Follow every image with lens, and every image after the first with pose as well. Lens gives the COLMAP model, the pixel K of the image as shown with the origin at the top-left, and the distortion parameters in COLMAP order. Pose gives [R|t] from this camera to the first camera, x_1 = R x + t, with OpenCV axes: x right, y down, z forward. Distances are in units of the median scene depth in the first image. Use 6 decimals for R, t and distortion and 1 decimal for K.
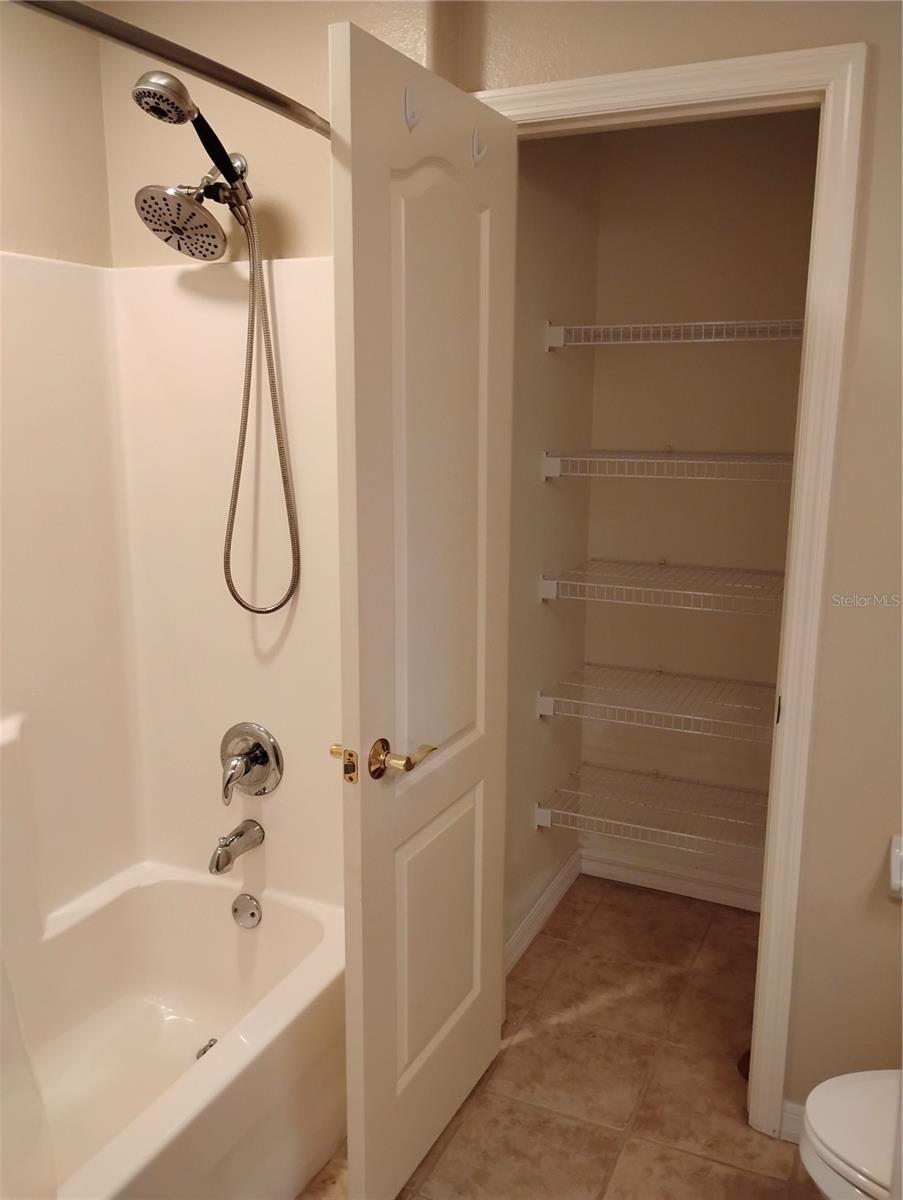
lens RADIAL K [[1000.9, 0, 450.0], [0, 1000.9, 600.2], [0, 0, 1]] dist [0.033790, -0.041120]
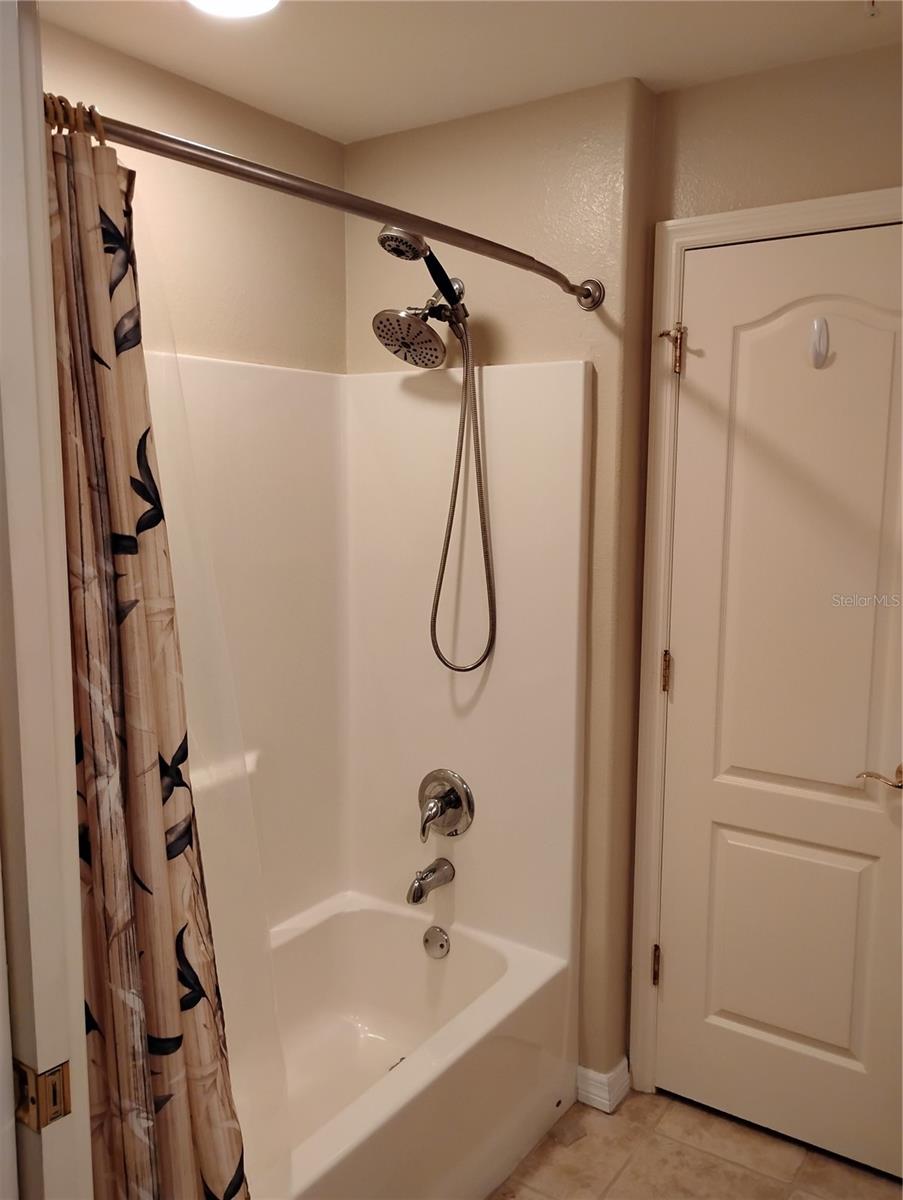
lens RADIAL K [[1000.9, 0, 455.0], [0, 1000.9, 600.3], [0, 0, 1]] dist [0.033790, -0.041120]
pose [[0.987025, 0.022101, -0.159039, -0.017445], [-0.032438, 0.997505, -0.062696, 0.004082], [0.157257, 0.067042, 0.985280, -0.120862]]
